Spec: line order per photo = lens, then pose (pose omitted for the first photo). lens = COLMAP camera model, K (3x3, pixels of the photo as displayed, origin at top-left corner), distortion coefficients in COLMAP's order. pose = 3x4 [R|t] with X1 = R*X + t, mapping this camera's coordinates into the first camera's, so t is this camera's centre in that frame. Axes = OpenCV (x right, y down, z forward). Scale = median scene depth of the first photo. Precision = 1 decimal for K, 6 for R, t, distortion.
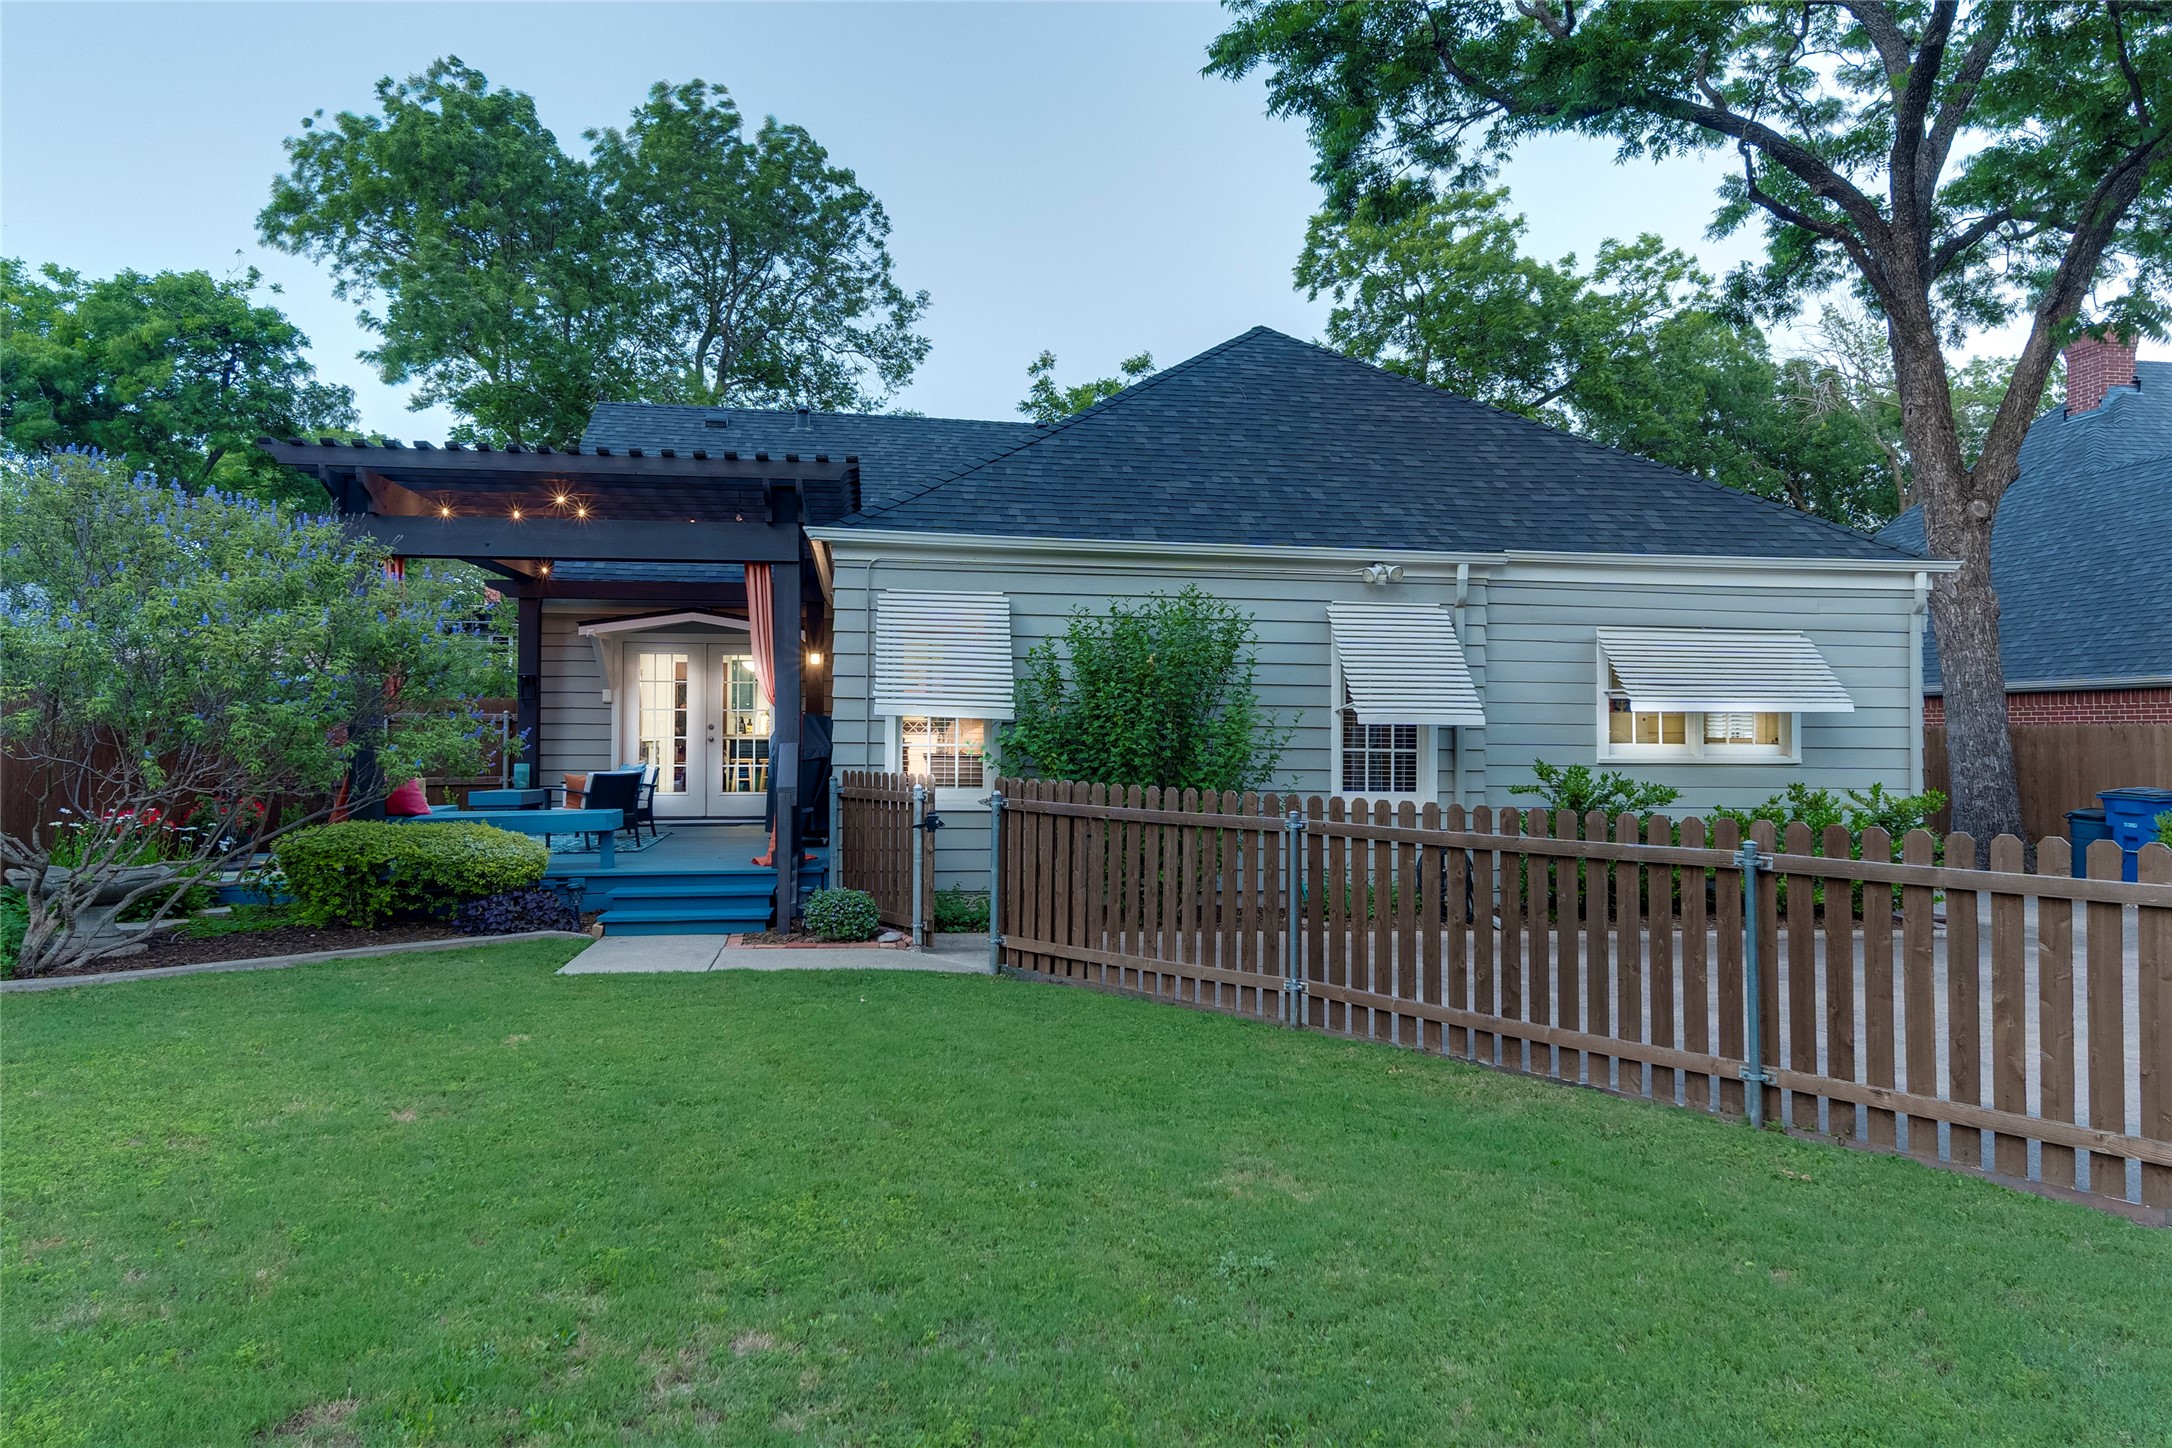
lens RADIAL K [[1423.9, 0, 1085.9], [0, 1423.9, 725.1], [0, 0, 1]] dist [0.019139, -0.003308]
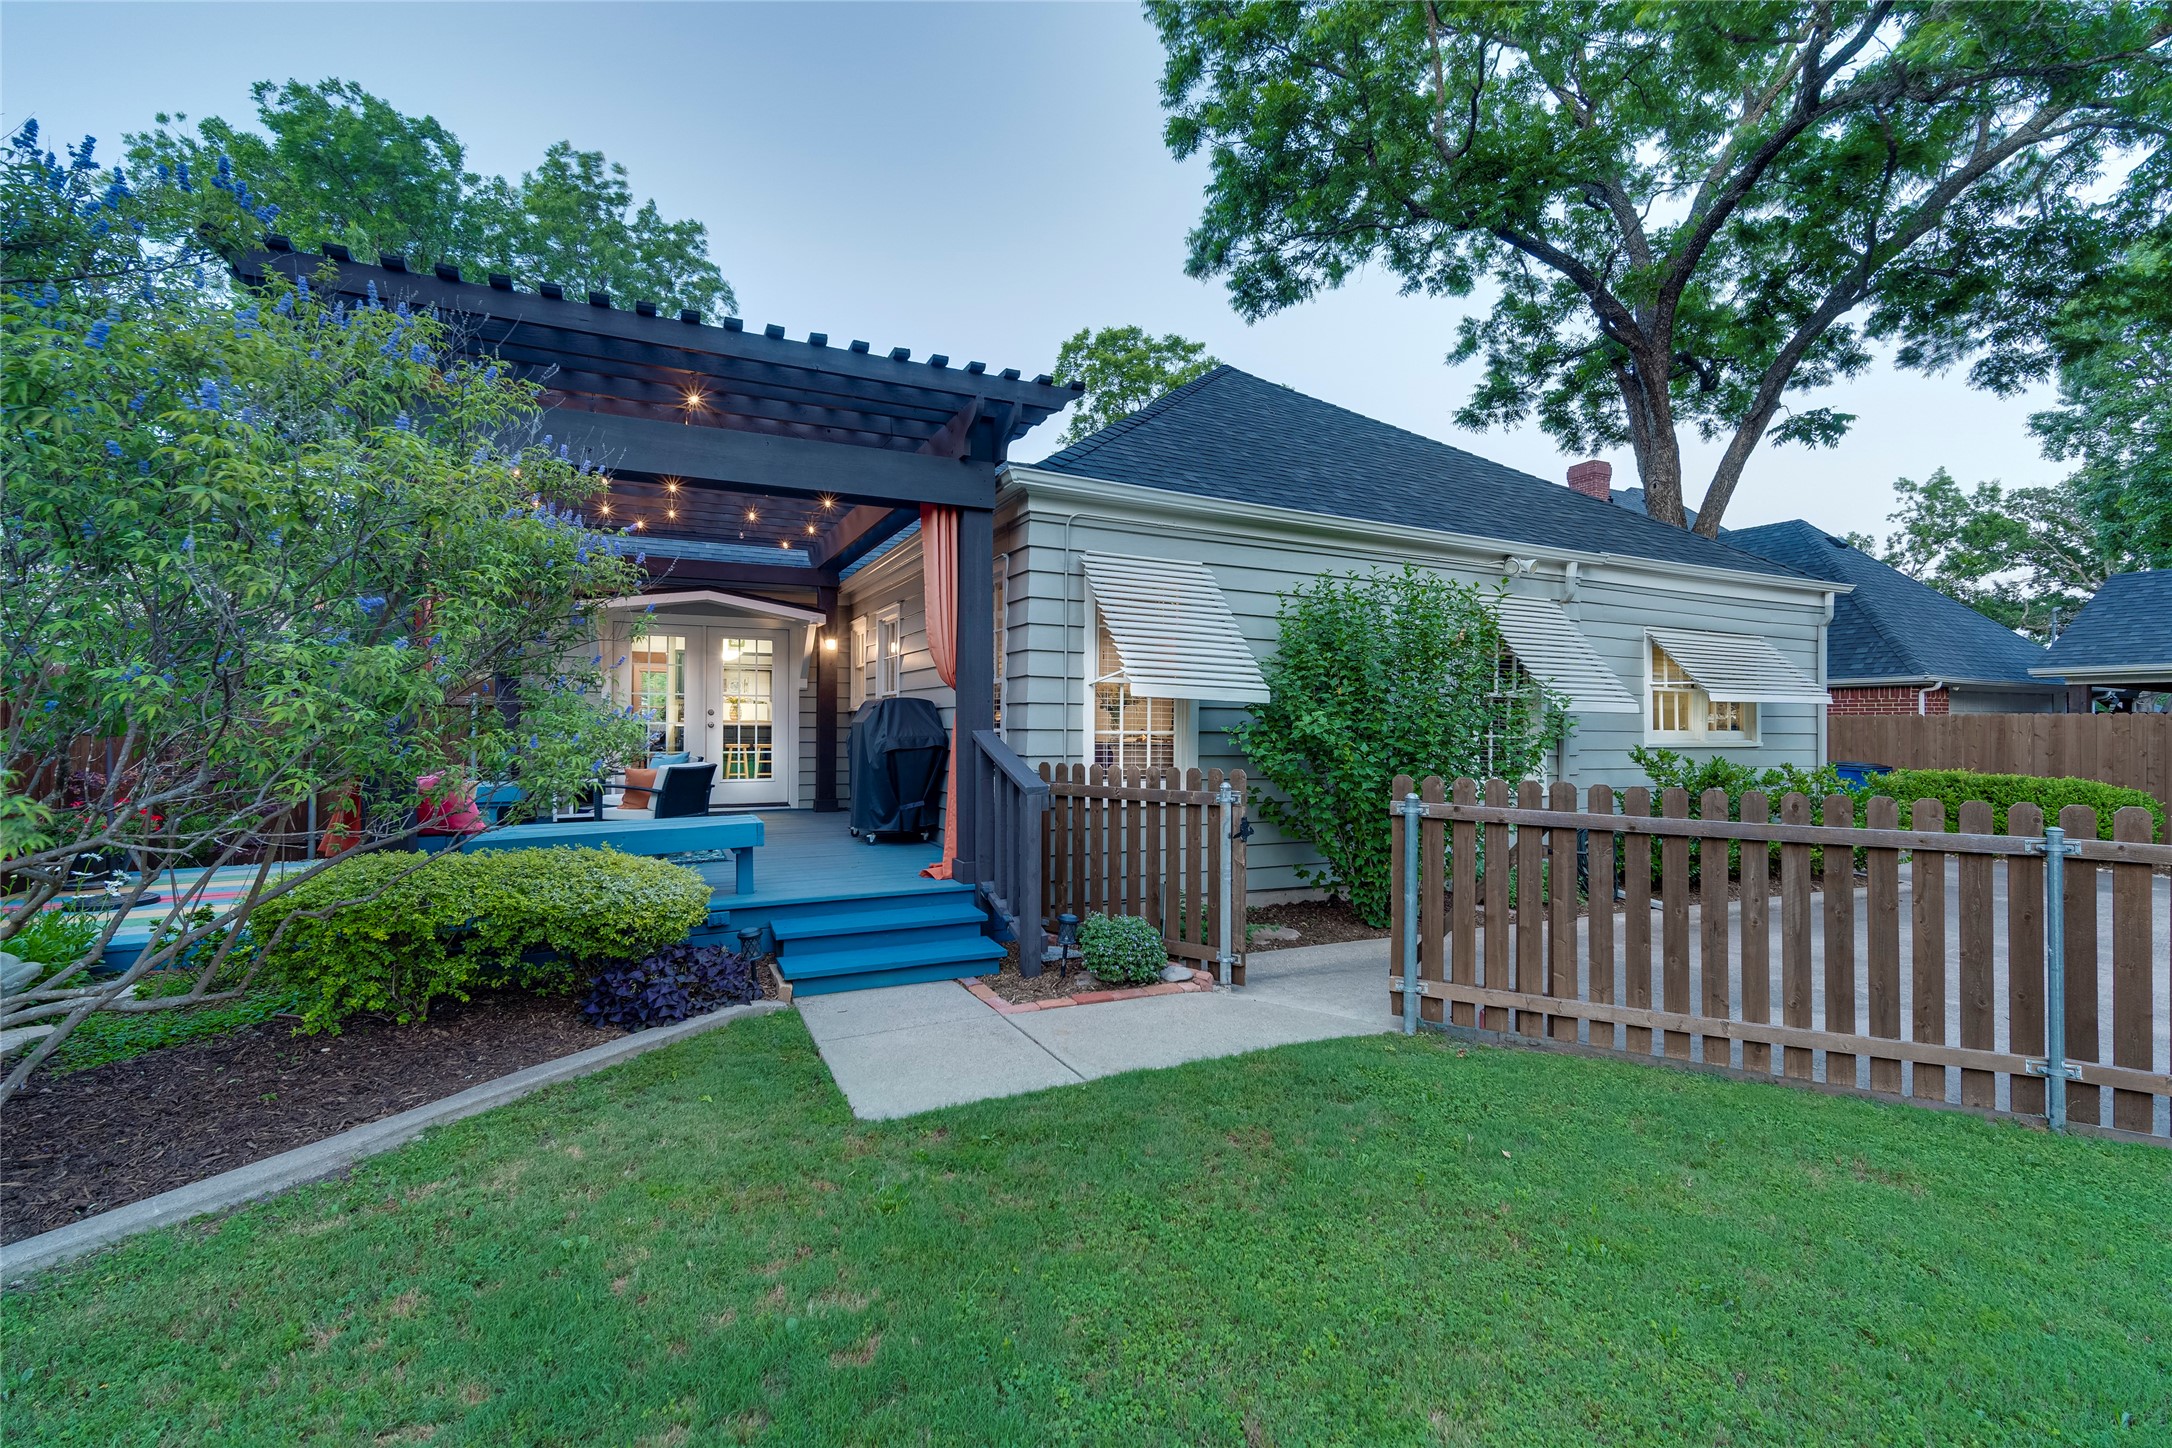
lens RADIAL K [[930.8, 0, 1087.0], [0, 930.8, 724.1], [0, 0, 1]] dist [0.002714, -0.000568]
pose [[0.958220, 0.001405, 0.286028, -0.284449], [-0.003849, 0.999961, 0.007985, 0.003943], [-0.286005, -0.008752, 0.958188, 0.437486]]
